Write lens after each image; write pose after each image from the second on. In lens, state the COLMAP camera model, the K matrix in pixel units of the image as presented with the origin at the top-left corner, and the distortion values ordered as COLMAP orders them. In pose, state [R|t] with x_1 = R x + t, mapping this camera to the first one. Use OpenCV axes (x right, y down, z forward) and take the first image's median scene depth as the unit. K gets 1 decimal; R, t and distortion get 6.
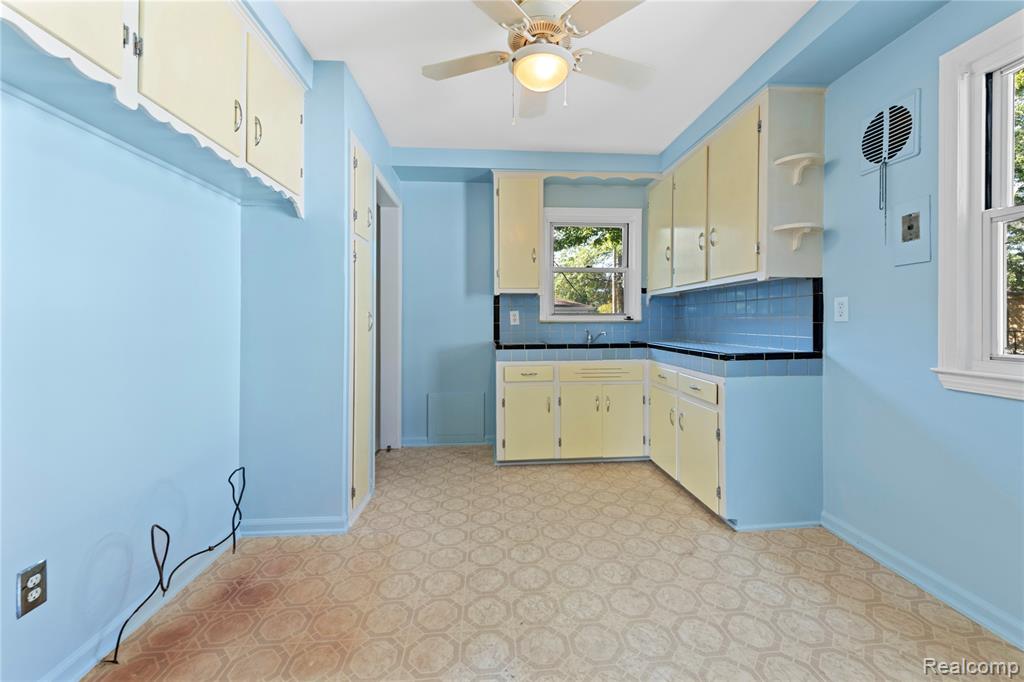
lens RADIAL K [[406.8, 0, 524.2], [0, 406.8, 320.4], [0, 0, 1]] dist [0.011371, -0.000777]
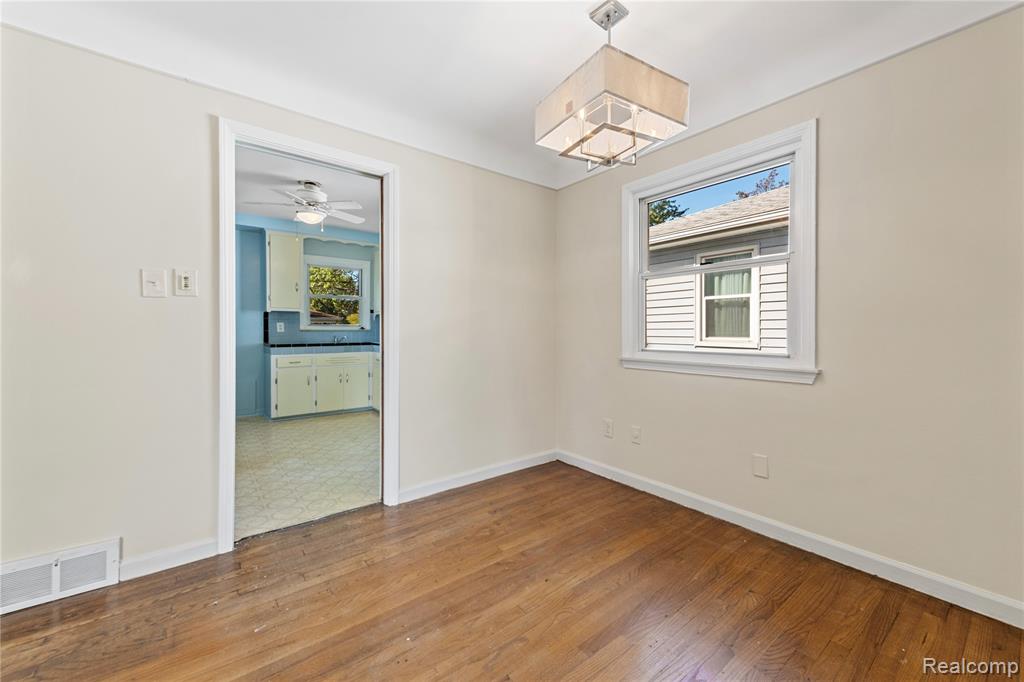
lens RADIAL K [[406.8, 0, 517.9], [0, 406.8, 335.1], [0, 0, 1]] dist [0.011371, -0.000777]
pose [[0.838731, -0.001001, 0.544544, -0.127804], [-0.004859, 0.999945, 0.009322, 0.004821], [-0.544524, -0.010465, 0.838680, -0.841006]]
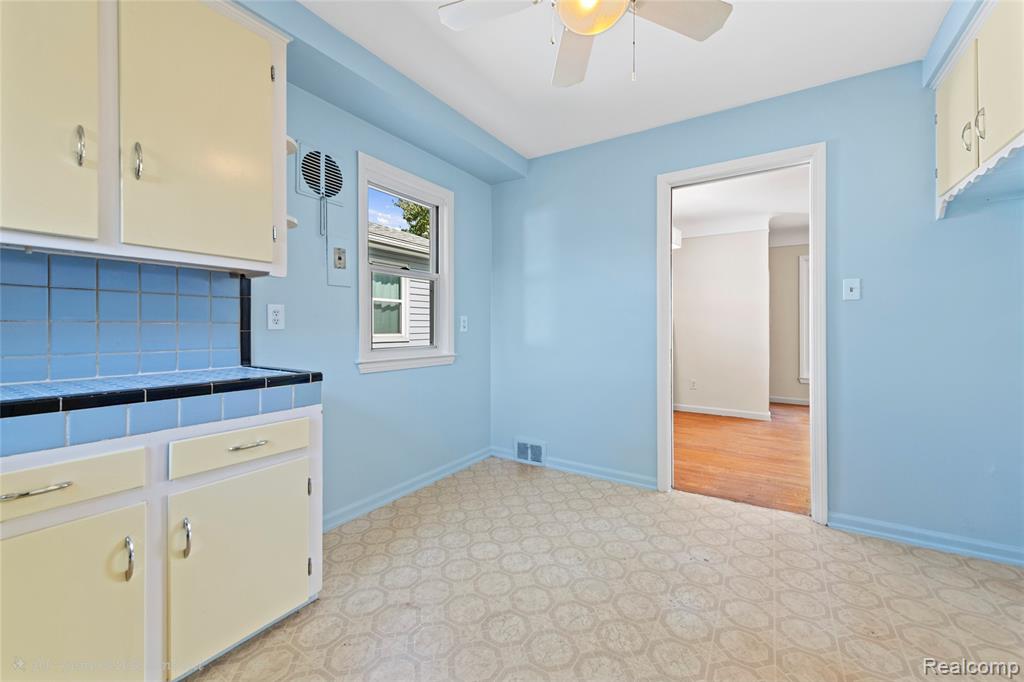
lens RADIAL K [[406.8, 0, 518.2], [0, 406.8, 327.4], [0, 0, 1]] dist [0.011371, -0.000777]
pose [[-0.794128, 0.005209, 0.607728, -0.187327], [0.003909, 0.999986, -0.003463, 0.002421], [-0.607738, -0.000375, -0.794138, 0.995256]]
